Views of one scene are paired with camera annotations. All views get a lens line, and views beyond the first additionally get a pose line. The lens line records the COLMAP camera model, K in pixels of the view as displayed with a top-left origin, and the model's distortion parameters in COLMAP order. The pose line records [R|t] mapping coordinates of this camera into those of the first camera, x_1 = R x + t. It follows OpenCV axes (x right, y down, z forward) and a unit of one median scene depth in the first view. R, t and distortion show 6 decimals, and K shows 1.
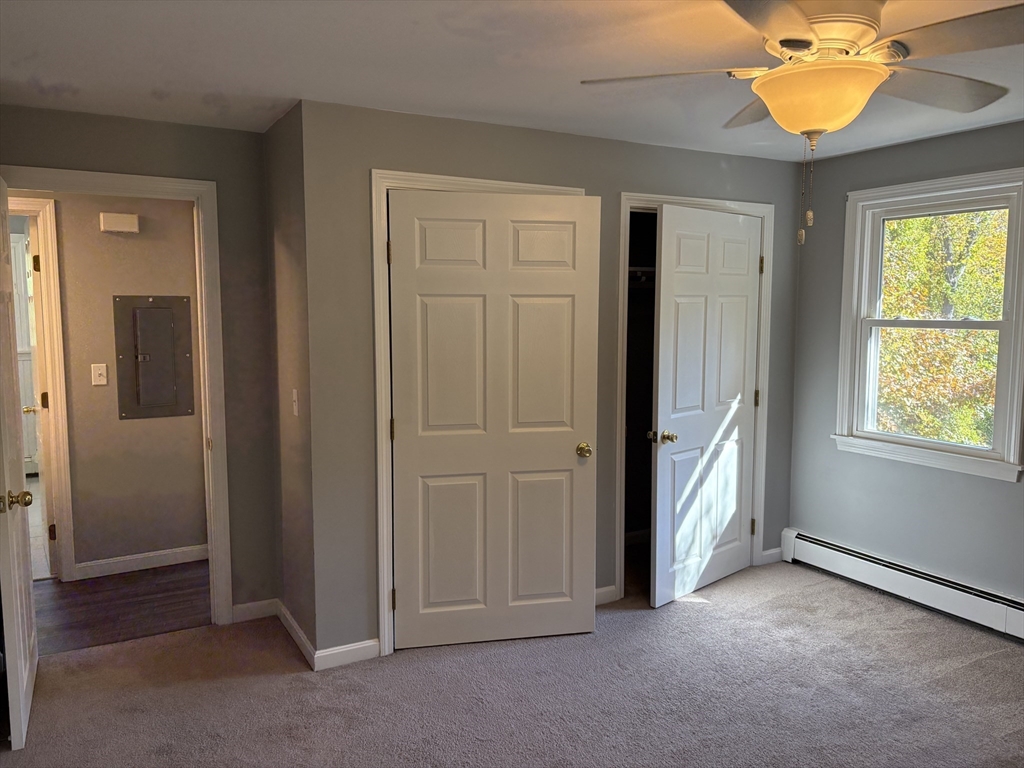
lens RADIAL K [[766.7, 0, 508.3], [0, 766.7, 386.4], [0, 0, 1]] dist [0.041430, -0.043362]
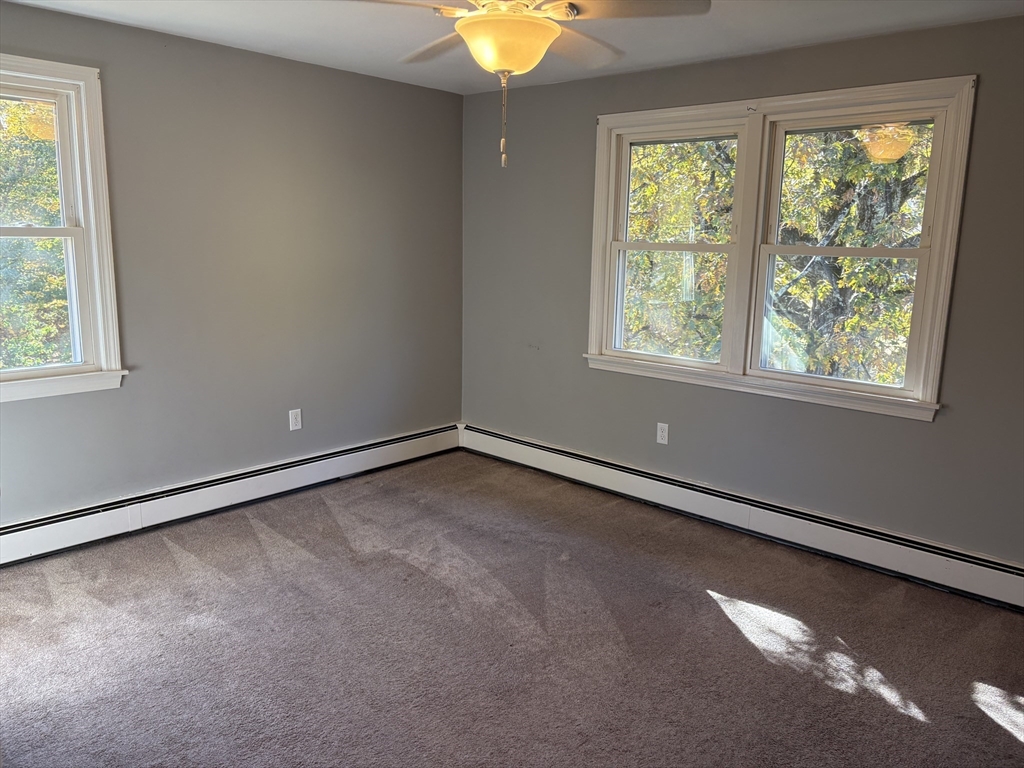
lens RADIAL K [[766.7, 0, 511.4], [0, 766.7, 379.0], [0, 0, 1]] dist [0.041430, -0.043362]
pose [[-0.336031, -0.178862, 0.924712, -0.533050], [0.068798, 0.974518, 0.213496, -0.079264], [-0.939335, 0.135360, -0.315163, 0.954921]]
